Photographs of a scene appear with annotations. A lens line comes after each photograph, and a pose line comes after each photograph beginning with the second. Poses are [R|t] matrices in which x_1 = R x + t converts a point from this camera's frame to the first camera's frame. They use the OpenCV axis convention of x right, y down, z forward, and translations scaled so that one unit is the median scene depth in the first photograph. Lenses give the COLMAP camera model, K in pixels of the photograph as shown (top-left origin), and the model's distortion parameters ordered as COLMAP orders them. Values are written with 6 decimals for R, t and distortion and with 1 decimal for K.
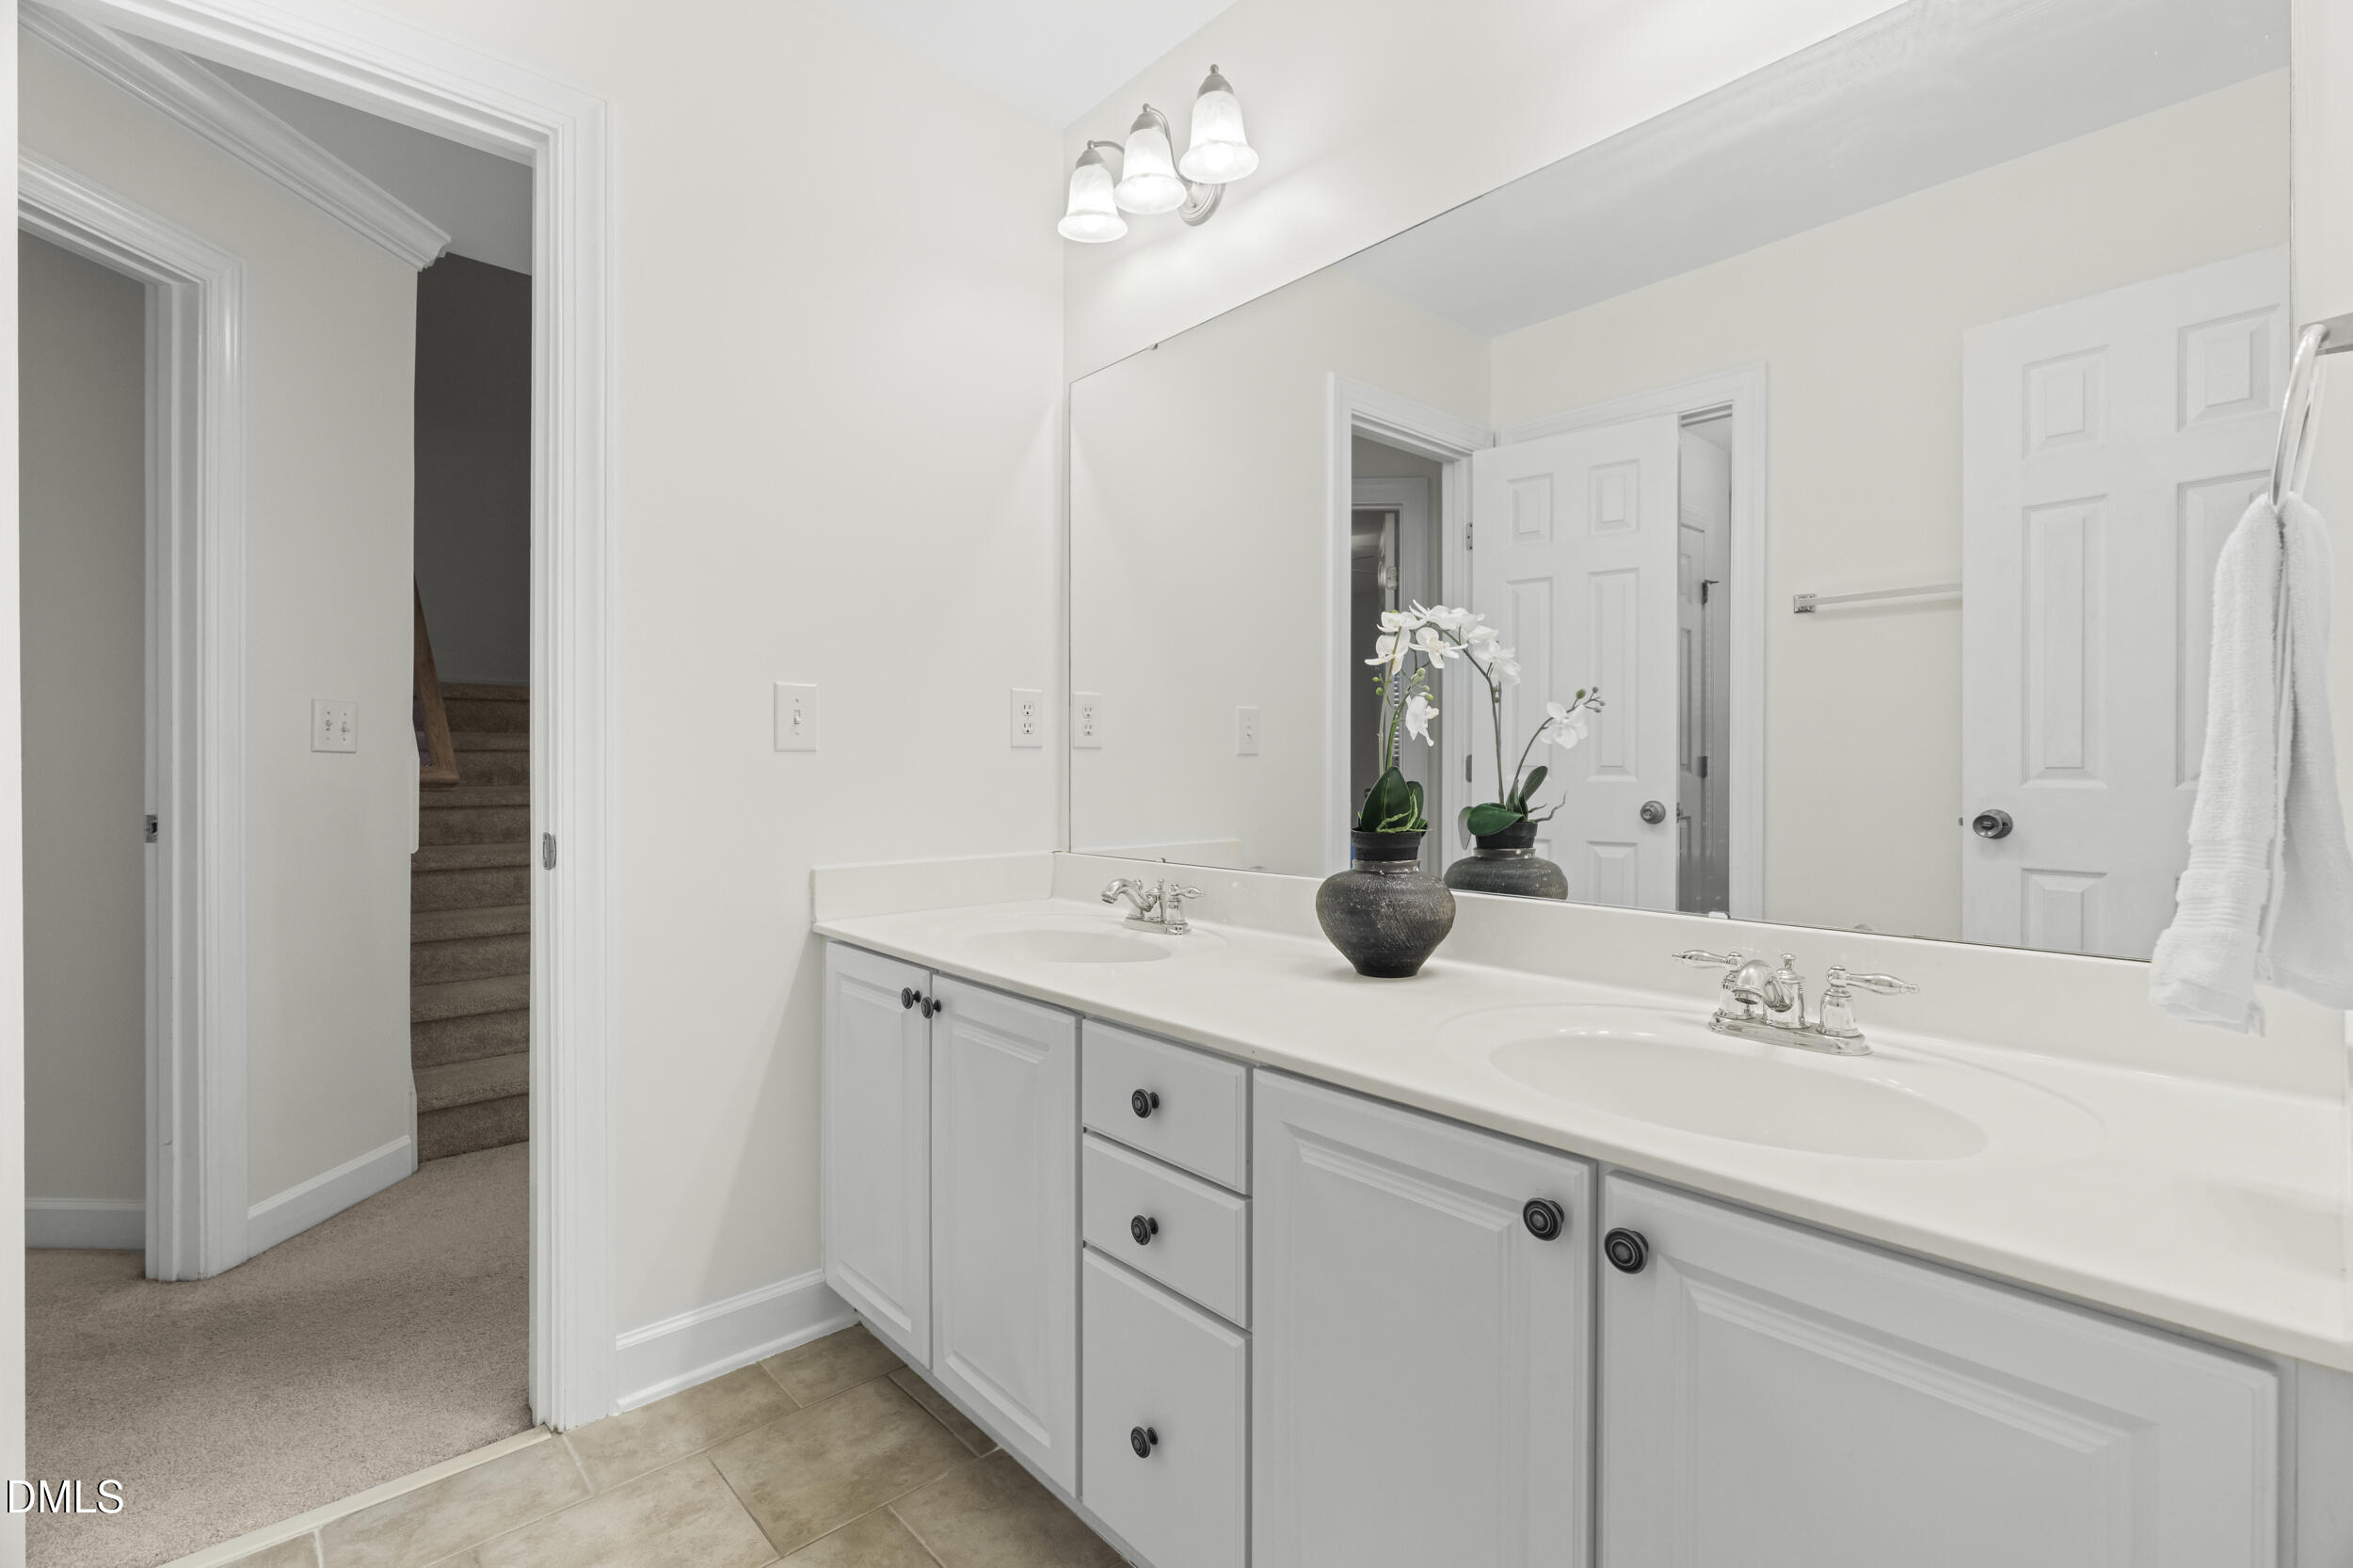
lens RADIAL K [[1057.4, 0, 1176.2], [0, 1057.4, 765.2], [0, 0, 1]] dist [-0.002282, -0.000489]
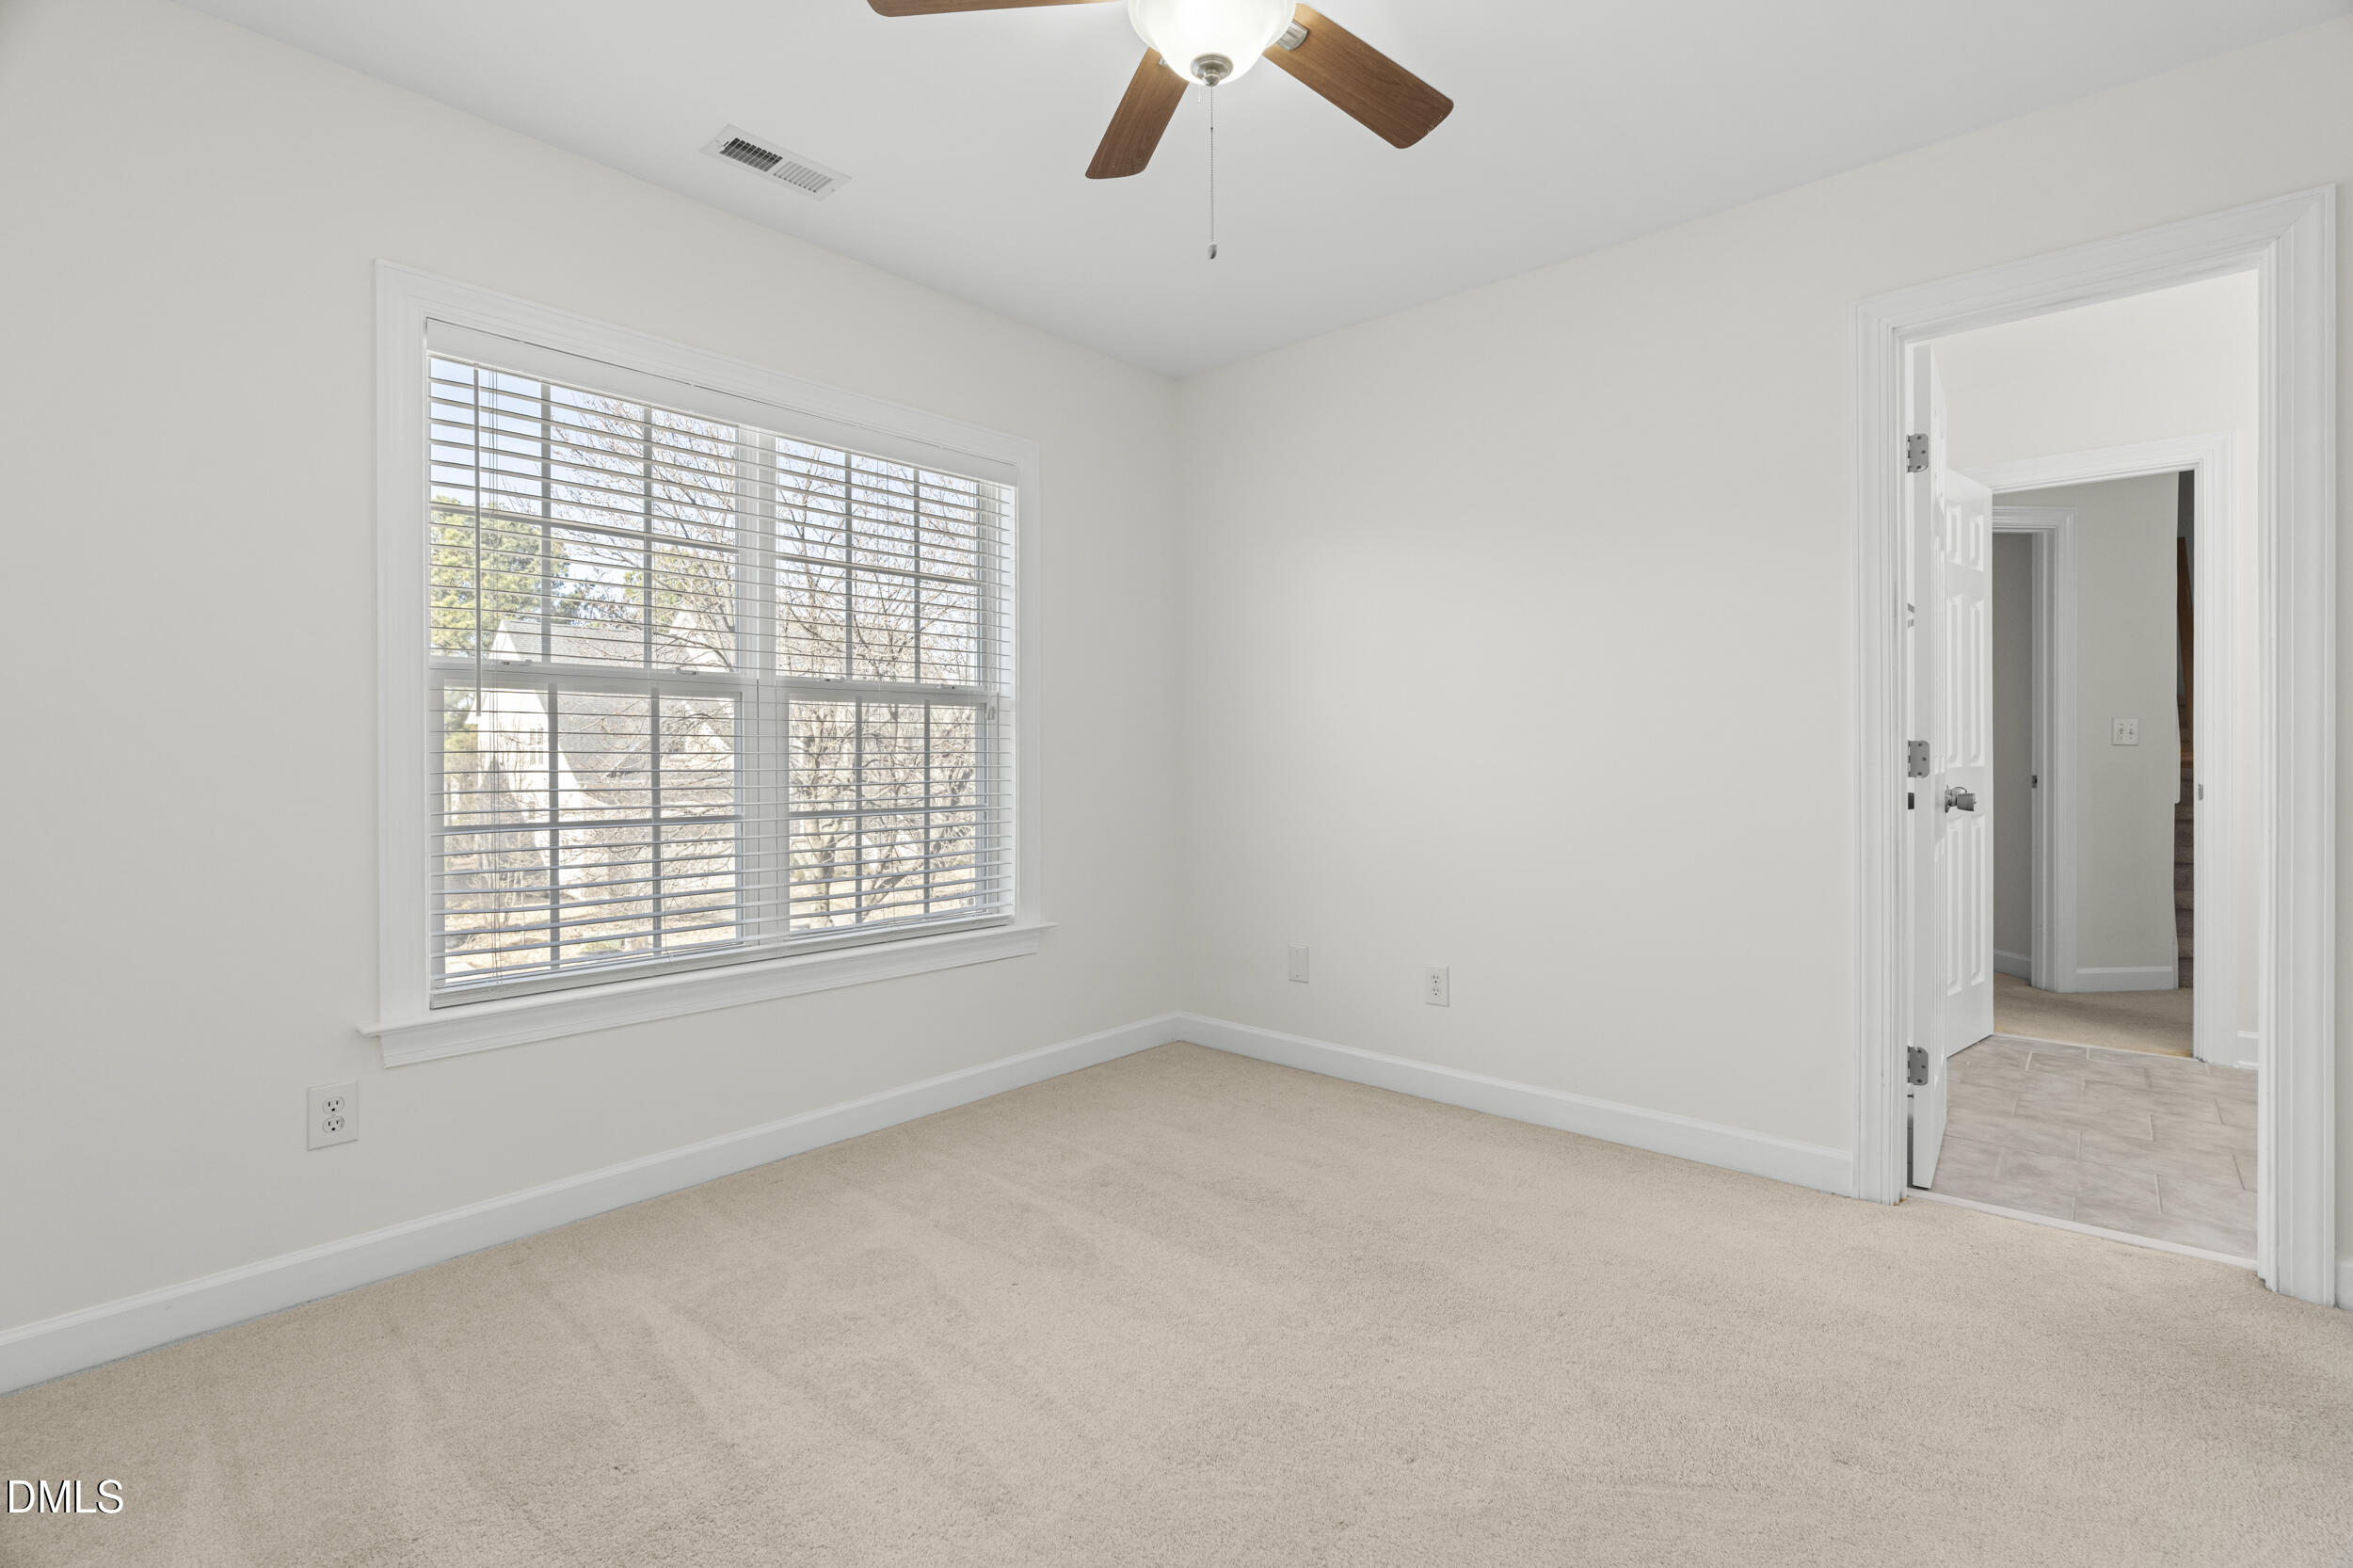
lens RADIAL K [[1057.4, 0, 1176.2], [0, 1057.4, 765.2], [0, 0, 1]] dist [-0.002282, -0.000489]
pose [[0.113654, 0.009294, -0.993477, 1.020419], [0.005949, 0.999932, 0.010035, -0.006954], [0.993503, -0.007051, 0.113591, -1.036858]]
